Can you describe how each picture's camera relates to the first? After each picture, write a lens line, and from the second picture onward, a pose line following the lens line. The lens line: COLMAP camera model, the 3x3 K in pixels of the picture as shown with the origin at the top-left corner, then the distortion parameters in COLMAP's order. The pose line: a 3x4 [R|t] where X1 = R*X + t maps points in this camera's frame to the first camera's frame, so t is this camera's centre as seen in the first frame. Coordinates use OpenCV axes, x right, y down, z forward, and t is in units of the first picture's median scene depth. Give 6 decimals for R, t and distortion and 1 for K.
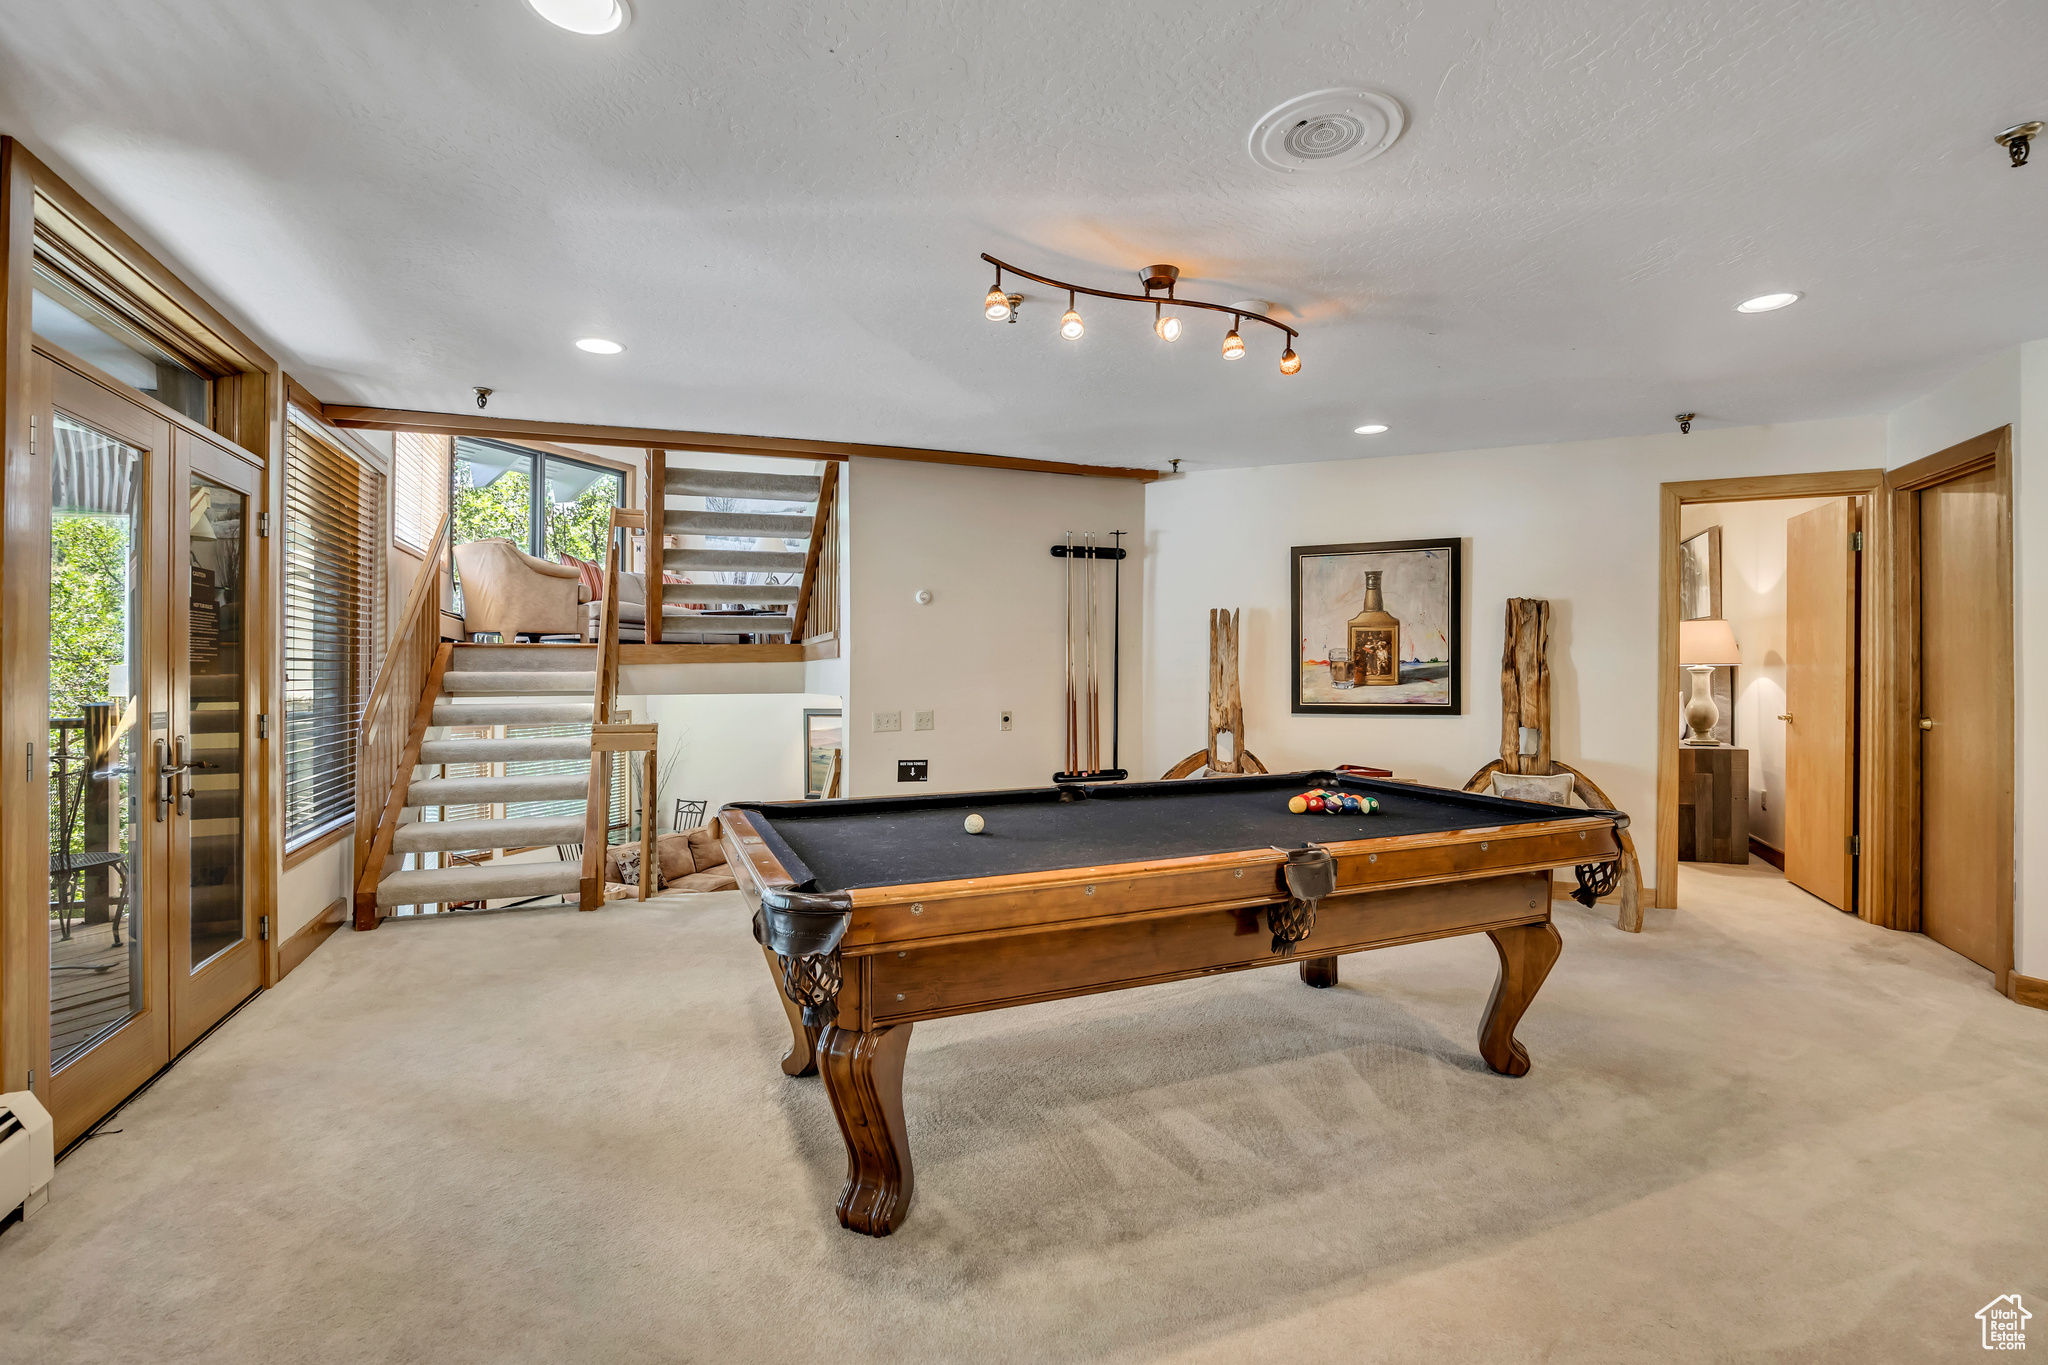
lens RADIAL K [[903.6, 0, 1026.5], [0, 903.6, 675.6], [0, 0, 1]] dist [0.000196, 0.000009]
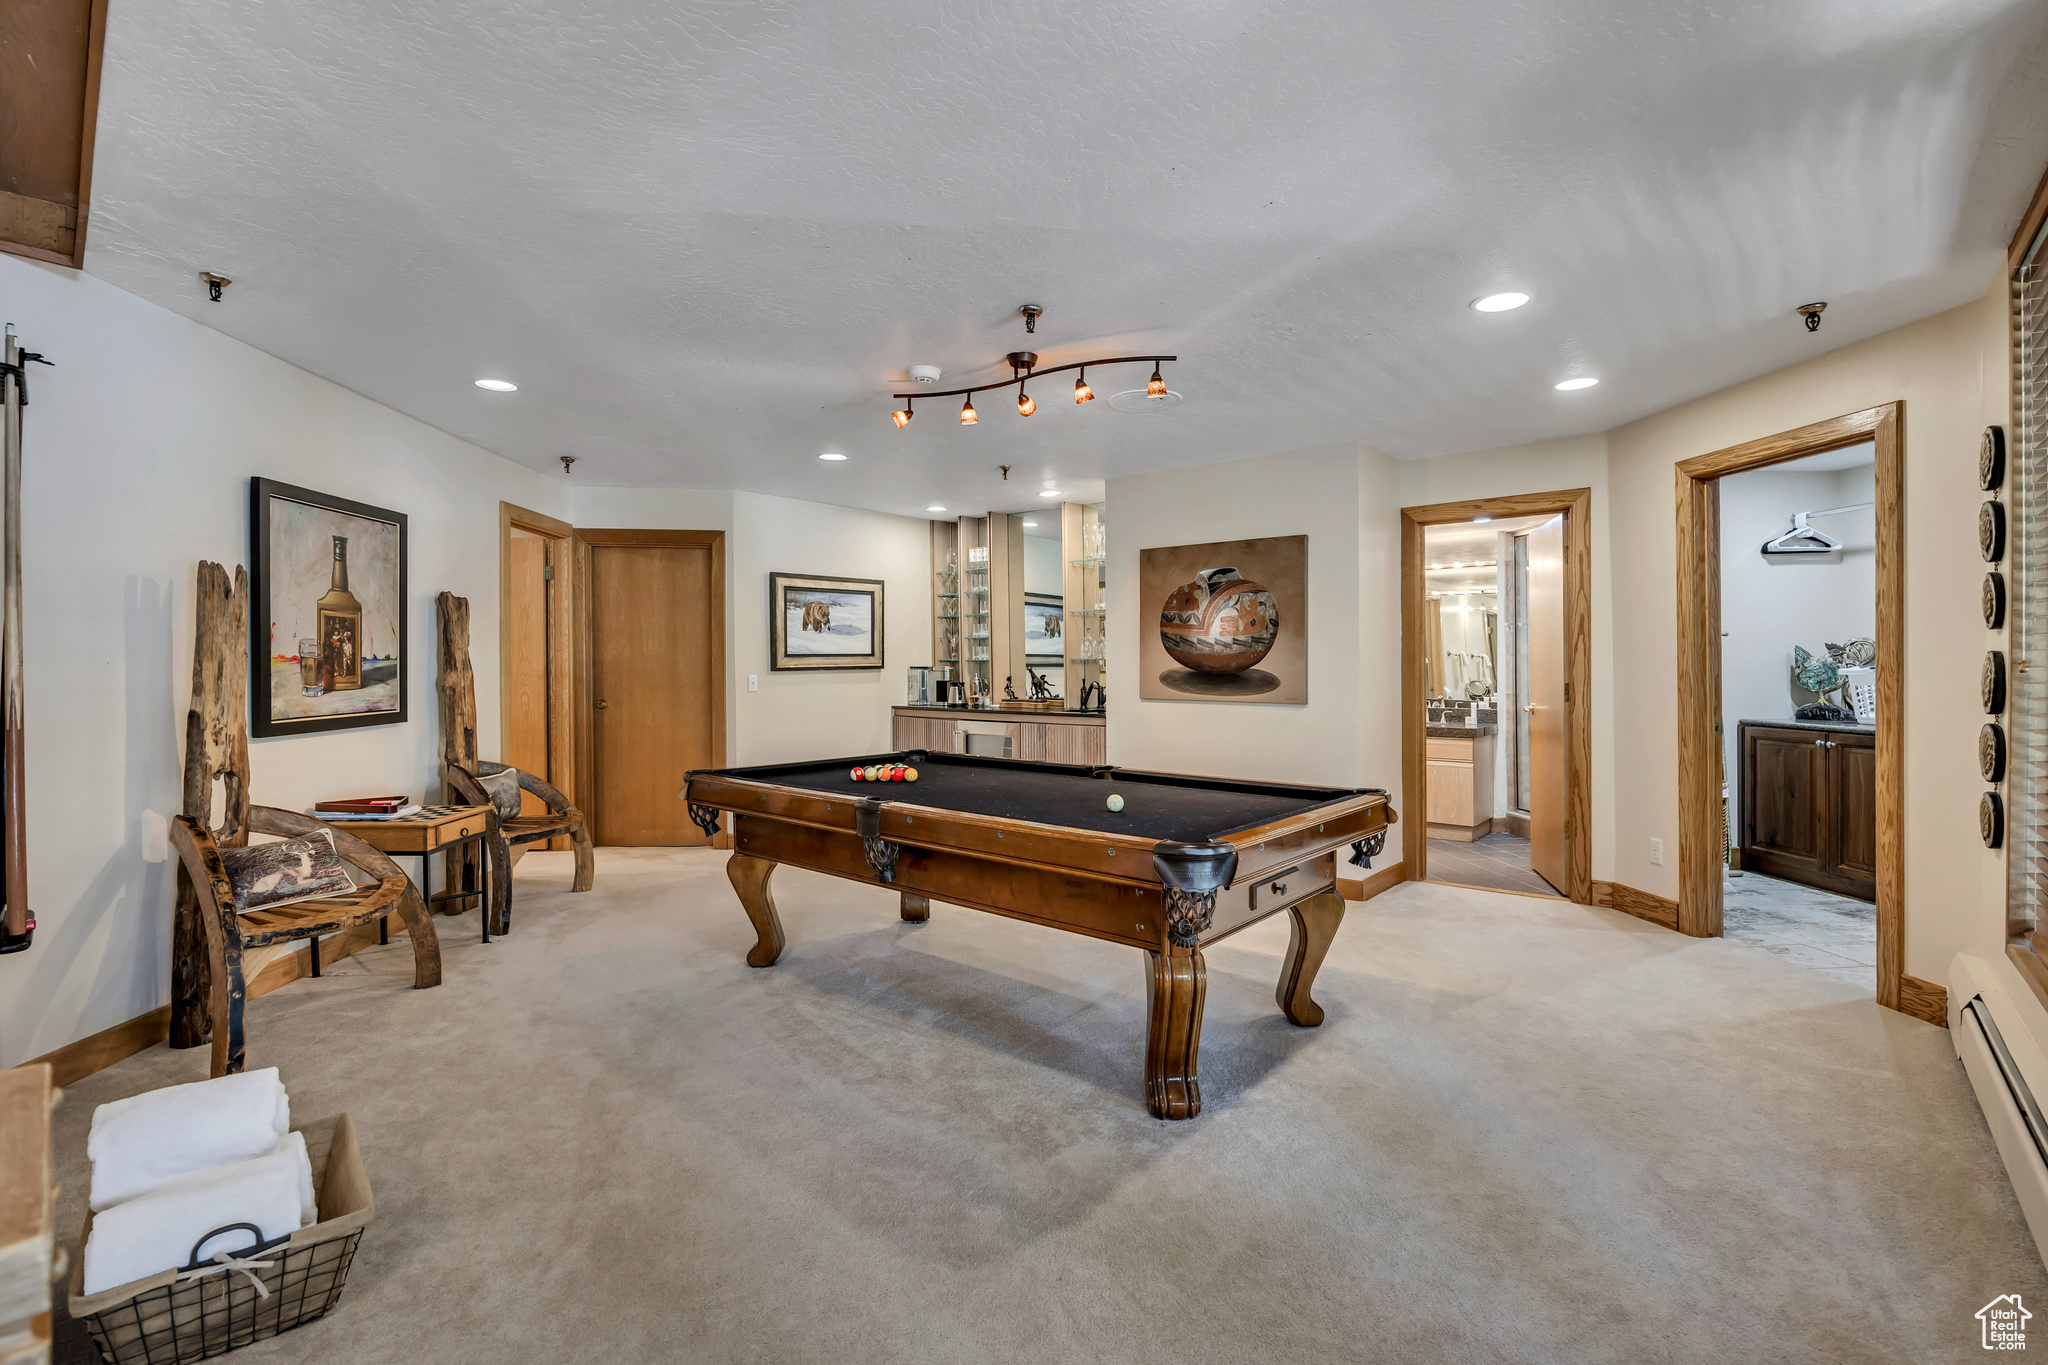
lens RADIAL K [[903.6, 0, 1029.1], [0, 903.6, 670.3], [0, 0, 1]] dist [0.000196, 0.000009]
pose [[-0.446740, -0.006495, 0.894640, -0.539301], [0.000019, 0.999974, 0.007270, -0.011055], [-0.894664, 0.003265, -0.446728, 0.832882]]
